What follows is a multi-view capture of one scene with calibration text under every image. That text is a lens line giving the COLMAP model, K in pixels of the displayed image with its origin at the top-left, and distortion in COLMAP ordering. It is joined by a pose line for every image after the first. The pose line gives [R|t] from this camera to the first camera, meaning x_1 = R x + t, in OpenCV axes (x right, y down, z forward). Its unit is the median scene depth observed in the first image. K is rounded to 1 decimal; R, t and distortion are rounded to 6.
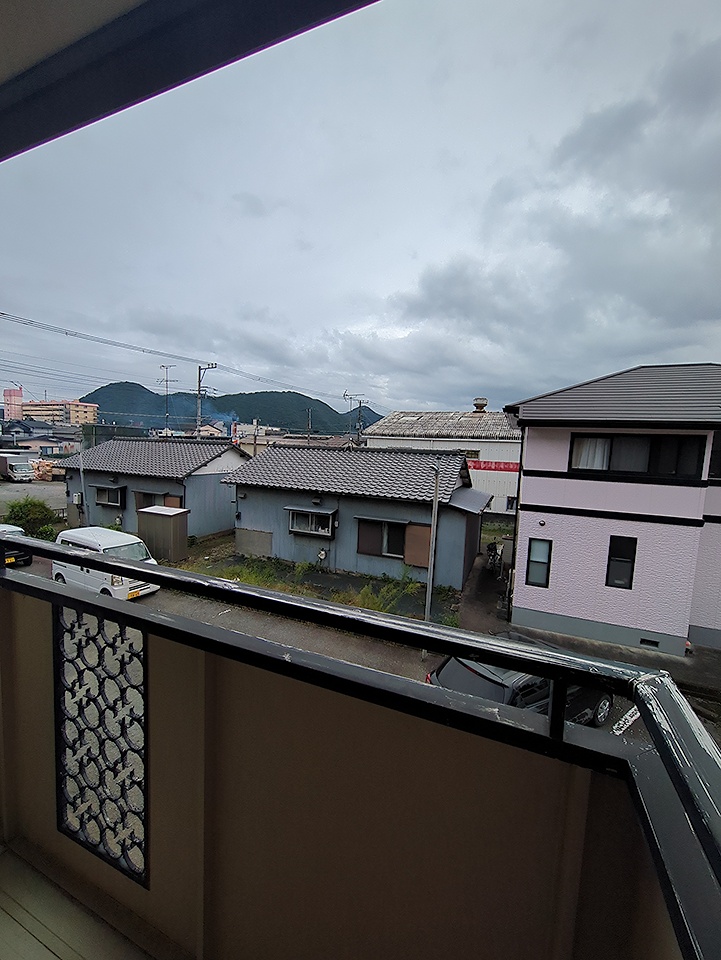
lens RADIAL K [[381.4, 0, 359.6], [0, 381.4, 479.4], [0, 0, 1]] dist [0.002203, 0.000564]
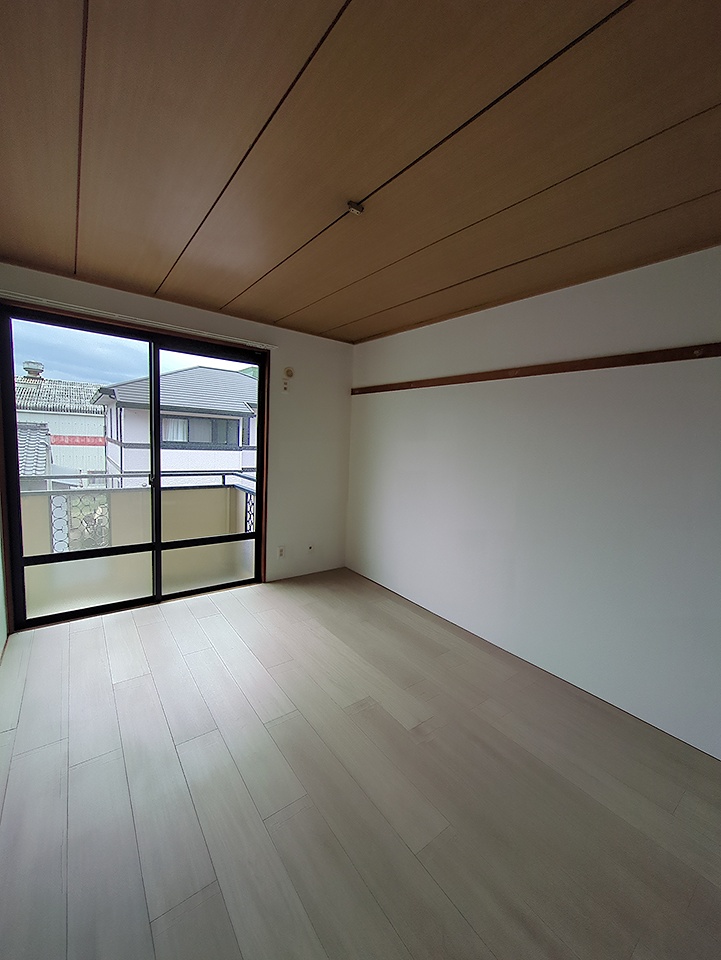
lens RADIAL K [[381.4, 0, 361.3], [0, 381.4, 479.2], [0, 0, 1]] dist [0.002203, 0.000564]
pose [[0.507734, -0.108544, 0.854649, -0.284249], [0.047042, 0.994044, 0.098301, 0.005094], [-0.860228, -0.009706, 0.509816, -0.319770]]
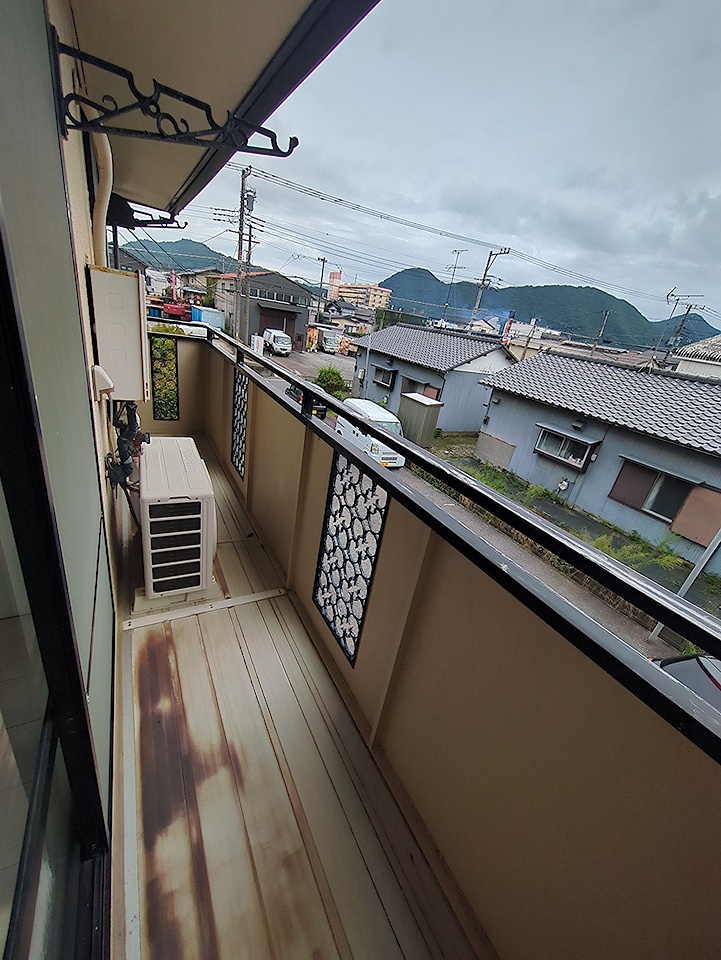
lens RADIAL K [[381.4, 0, 359.8], [0, 381.4, 480.2], [0, 0, 1]] dist [0.002203, 0.000564]
pose [[0.784534, 0.323389, -0.529081, -0.002570], [-0.182135, 0.935779, 0.301900, 0.001895], [0.592734, -0.140487, 0.793051, 0.002071]]
